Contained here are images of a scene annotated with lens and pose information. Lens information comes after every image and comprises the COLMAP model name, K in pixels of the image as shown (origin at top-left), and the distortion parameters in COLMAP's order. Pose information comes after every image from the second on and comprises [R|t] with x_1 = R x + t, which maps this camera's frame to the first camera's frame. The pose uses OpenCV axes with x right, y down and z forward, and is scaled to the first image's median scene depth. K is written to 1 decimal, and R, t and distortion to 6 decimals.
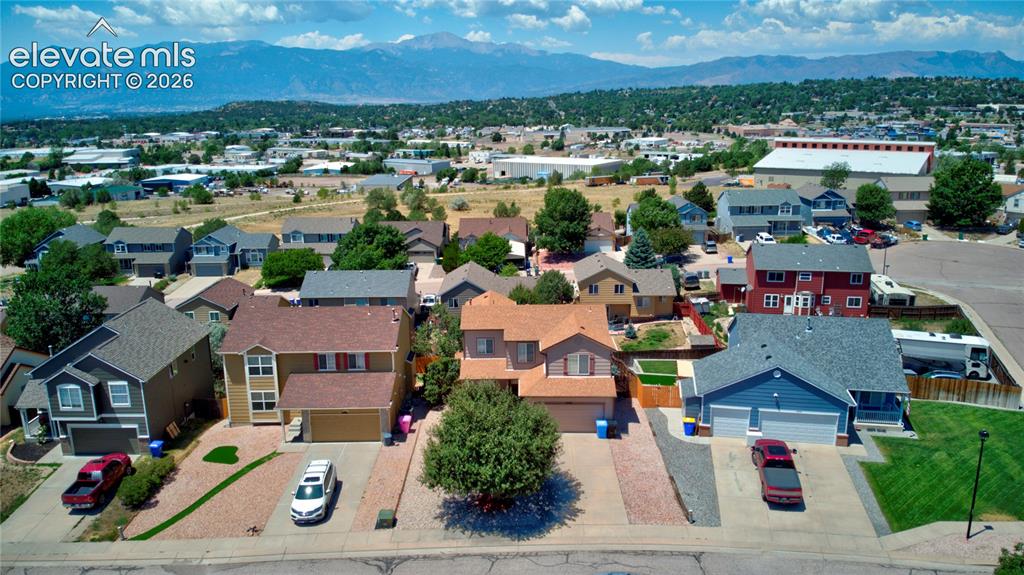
lens RADIAL K [[774.9, 0, 512.0], [0, 774.9, 287.5], [0, 0, 1]] dist [0.165961, -0.442617]
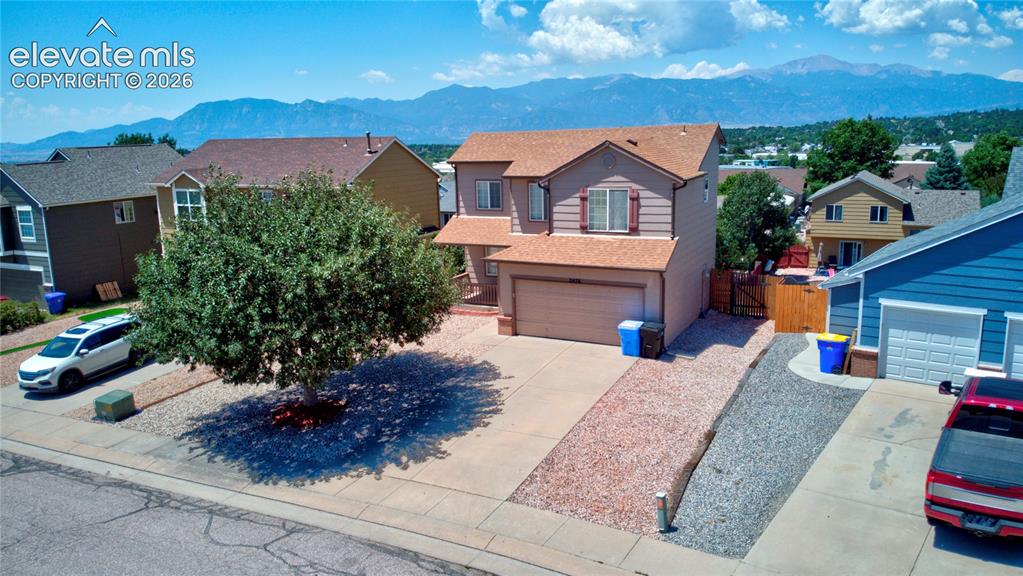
lens RADIAL K [[764.6, 0, 481.3], [0, 764.6, 286.5], [0, 0, 1]] dist [0.217084, -0.424260]
pose [[0.890089, 0.080581, -0.448606, 0.244367], [-0.093639, 0.995582, -0.006958, 0.161708], [0.446063, 0.048200, 0.893702, 0.522689]]
